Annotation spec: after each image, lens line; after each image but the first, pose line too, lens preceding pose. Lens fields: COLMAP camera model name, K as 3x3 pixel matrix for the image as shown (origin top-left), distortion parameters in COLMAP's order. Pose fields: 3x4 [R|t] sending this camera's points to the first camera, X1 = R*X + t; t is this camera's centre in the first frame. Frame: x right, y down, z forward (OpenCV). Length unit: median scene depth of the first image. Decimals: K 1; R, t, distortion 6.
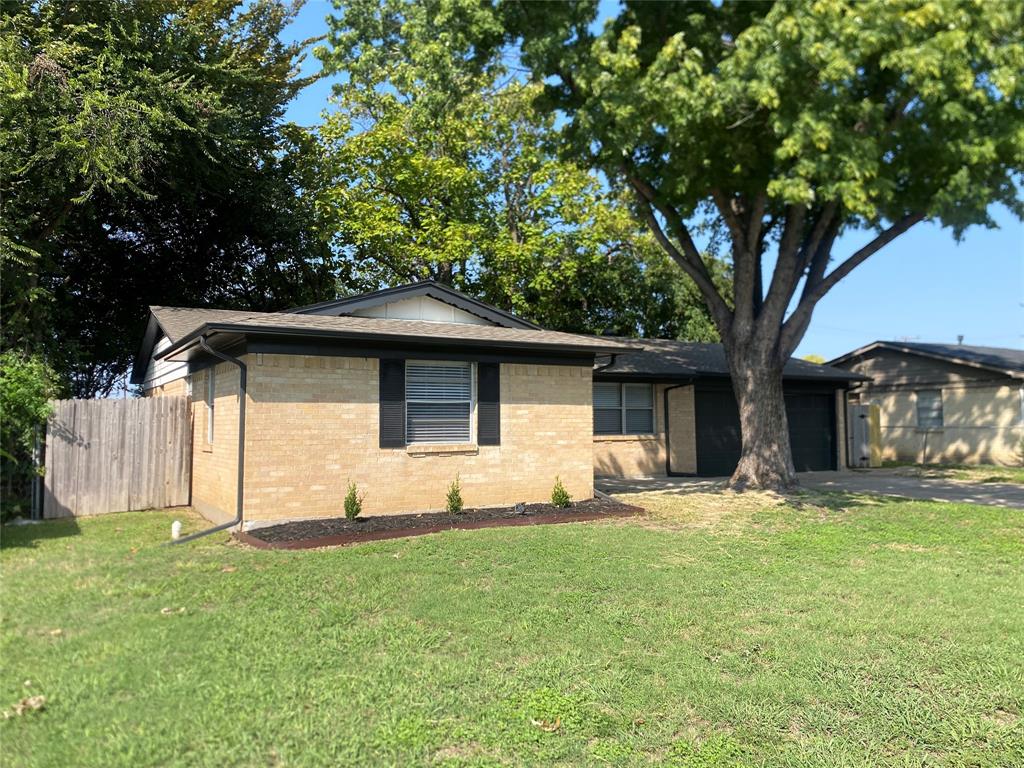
lens RADIAL K [[786.2, 0, 510.3], [0, 786.2, 384.1], [0, 0, 1]] dist [0.043422, -0.023452]
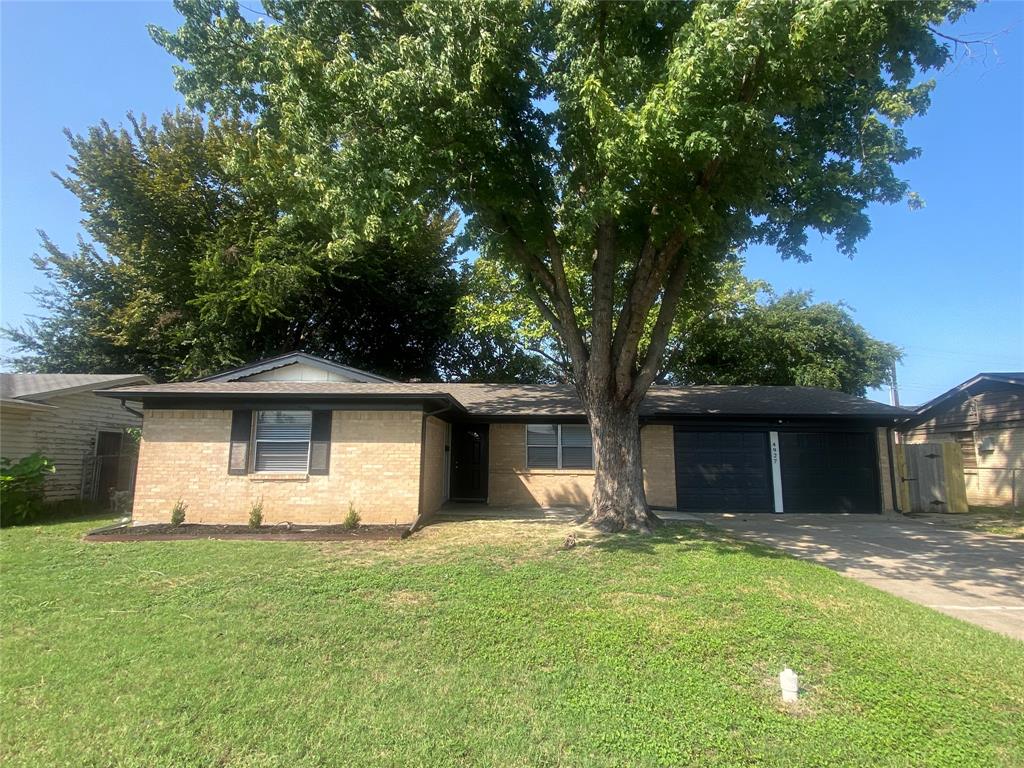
lens RADIAL K [[531.3, 0, 513.8], [0, 531.3, 379.8], [0, 0, 1]] dist [0.005519, -0.000980]
pose [[0.854711, -0.066745, -0.514795, 0.687646], [0.015809, 0.994586, -0.102704, 0.017407], [0.518863, 0.079644, 0.851139, 0.407582]]
